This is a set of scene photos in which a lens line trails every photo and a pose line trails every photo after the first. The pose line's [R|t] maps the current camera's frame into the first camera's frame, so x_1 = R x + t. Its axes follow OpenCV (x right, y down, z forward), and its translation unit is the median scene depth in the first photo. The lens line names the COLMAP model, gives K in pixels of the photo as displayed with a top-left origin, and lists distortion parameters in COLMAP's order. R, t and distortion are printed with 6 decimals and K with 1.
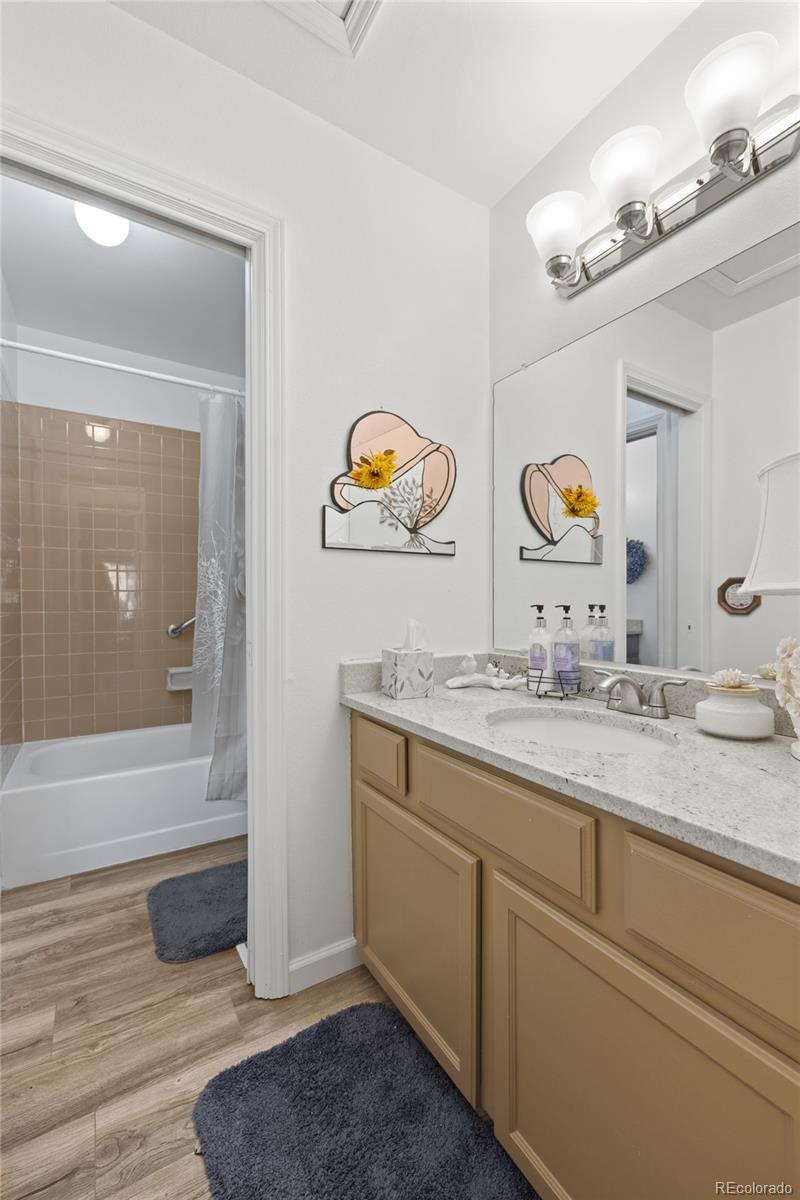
lens RADIAL K [[502.6, 0, 400.0], [0, 502.6, 600.0], [0, 0, 1]] dist [-0.000684, 0.000033]
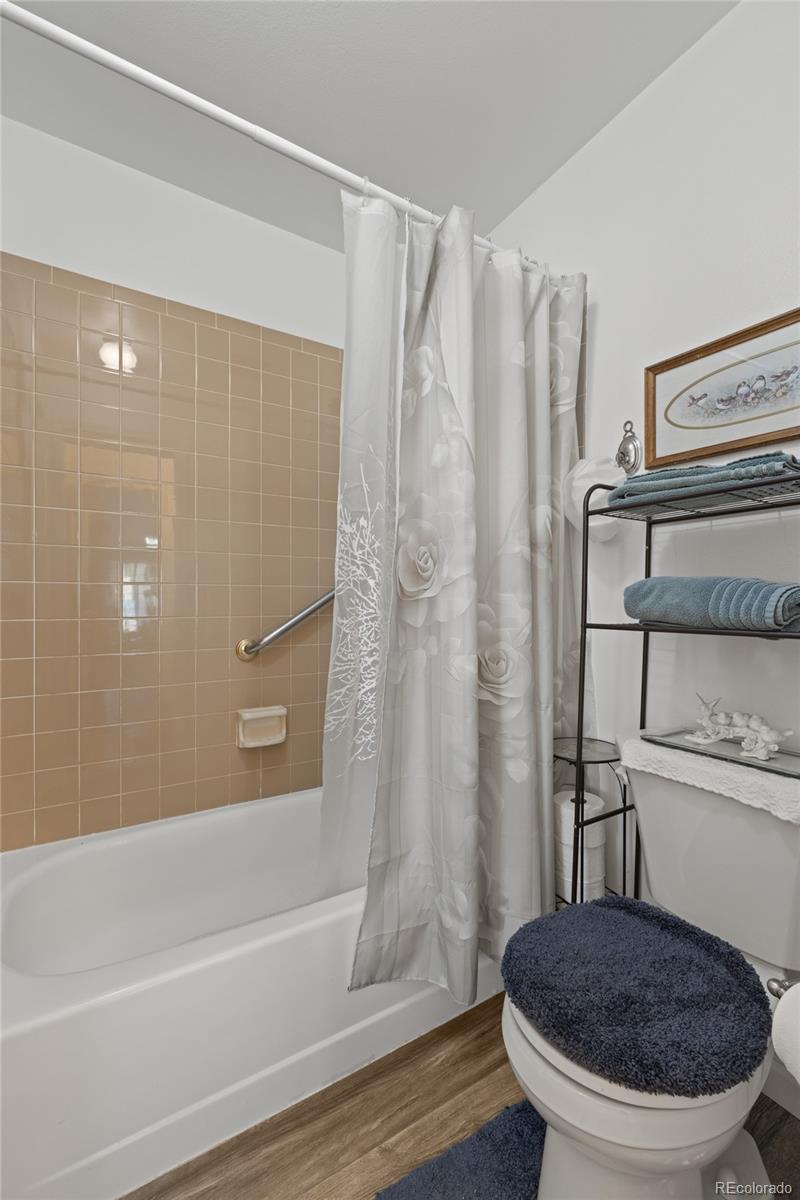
lens RADIAL K [[502.6, 0, 400.0], [0, 502.6, 600.0], [0, 0, 1]] dist [-0.000684, 0.000033]
pose [[0.999992, 0.002494, 0.003262, -0.330116], [-0.002473, 0.999976, -0.006539, 0.004994], [-0.003278, 0.006530, 0.999973, 0.476100]]
